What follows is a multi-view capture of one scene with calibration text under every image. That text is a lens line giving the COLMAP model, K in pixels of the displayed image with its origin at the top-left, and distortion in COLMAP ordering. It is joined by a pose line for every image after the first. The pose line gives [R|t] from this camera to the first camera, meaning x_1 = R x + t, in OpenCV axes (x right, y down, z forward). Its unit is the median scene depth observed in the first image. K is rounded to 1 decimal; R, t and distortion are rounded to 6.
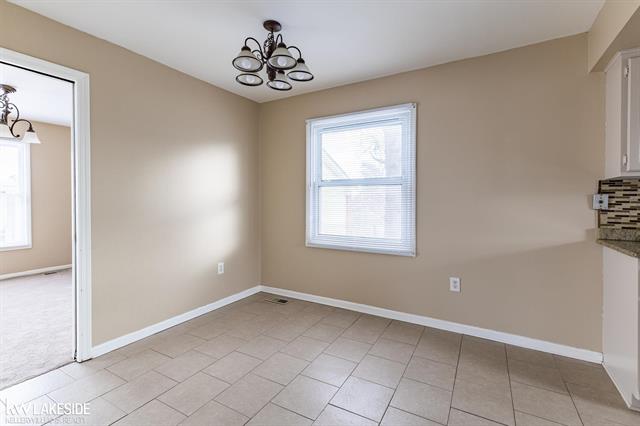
lens RADIAL K [[281.5, 0, 320.5], [0, 281.5, 207.4], [0, 0, 1]] dist [0.002505, 0.000137]
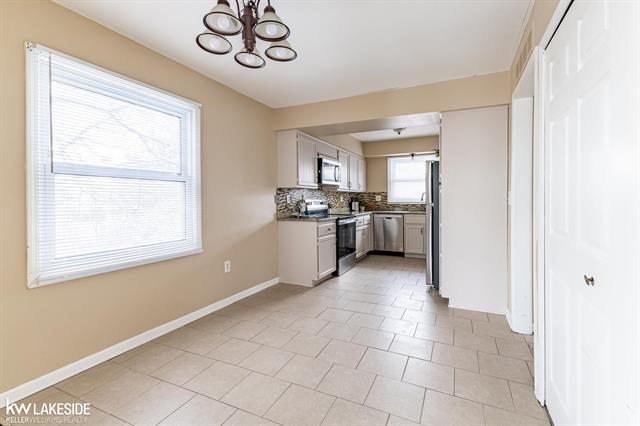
lens RADIAL K [[281.5, 0, 320.5], [0, 281.5, 207.4], [0, 0, 1]] dist [0.002505, 0.000137]
pose [[-0.056754, -0.027366, 0.998013, -0.787833], [0.030406, 0.999113, 0.029125, -0.009415], [-0.997925, 0.031999, -0.055872, 0.667340]]
